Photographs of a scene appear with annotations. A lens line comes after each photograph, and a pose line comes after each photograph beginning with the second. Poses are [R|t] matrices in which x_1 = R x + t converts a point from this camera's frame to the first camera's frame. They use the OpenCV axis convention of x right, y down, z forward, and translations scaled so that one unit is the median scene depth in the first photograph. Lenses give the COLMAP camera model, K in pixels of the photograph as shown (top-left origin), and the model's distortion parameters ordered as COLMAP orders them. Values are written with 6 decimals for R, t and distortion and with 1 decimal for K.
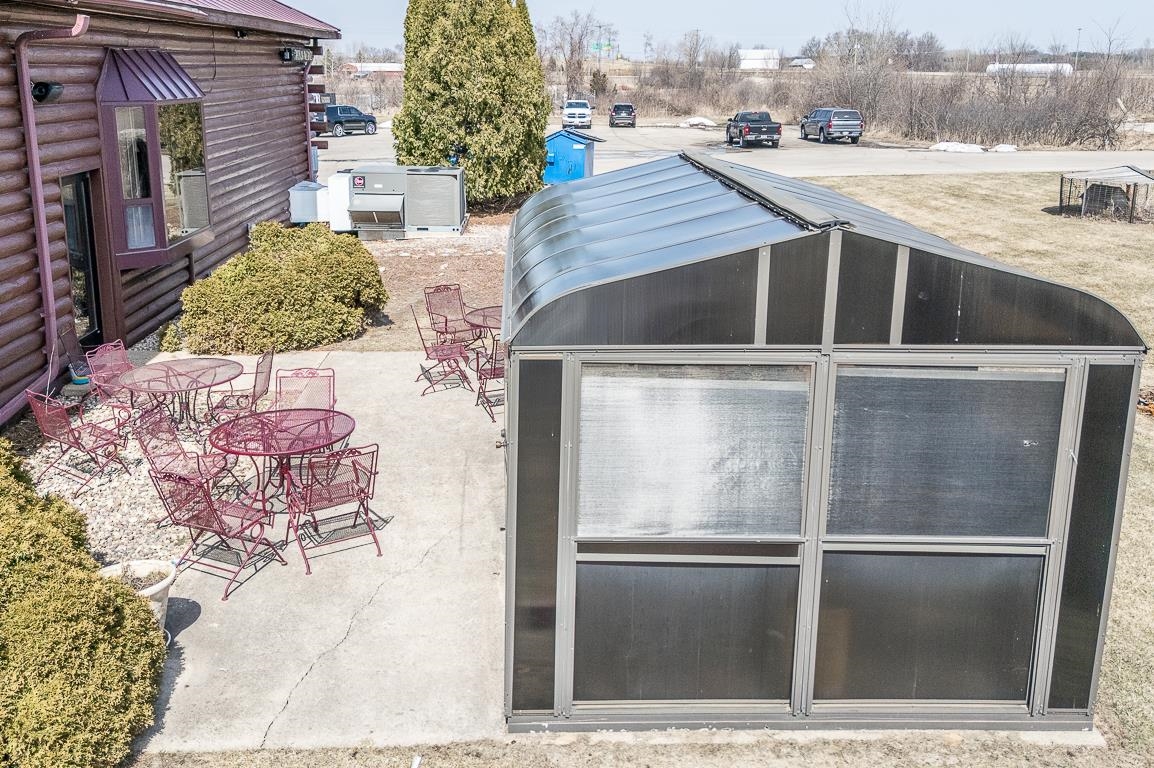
lens RADIAL K [[885.1, 0, 570.0], [0, 885.1, 383.8], [0, 0, 1]] dist [0.119268, -0.130947]
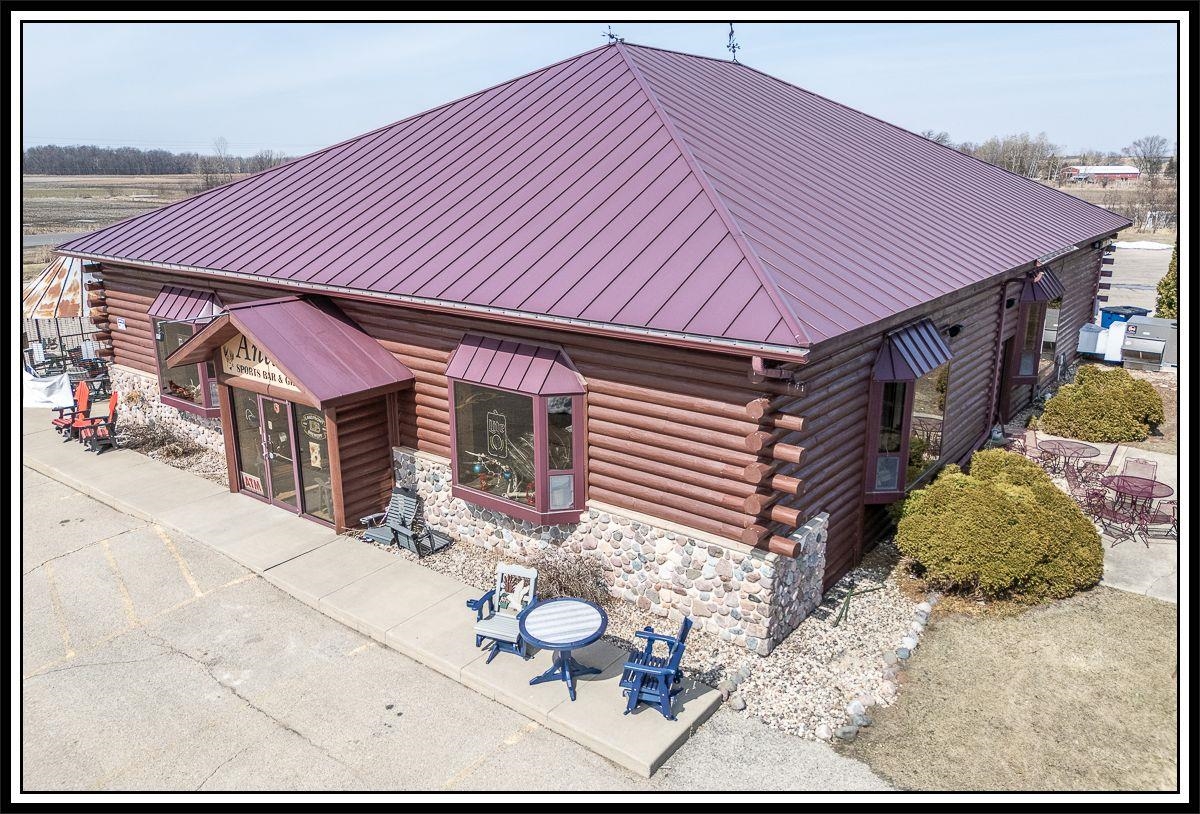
lens RADIAL K [[856.2, 0, 600.0], [0, 856.2, 407.0], [0, 0, 1]] dist [0.001946, 0.000473]
pose [[0.780765, 0.173319, -0.600306, -0.071129], [-0.185610, 0.981724, 0.042034, 0.009518], [0.596620, 0.078604, 0.798665, -0.982953]]
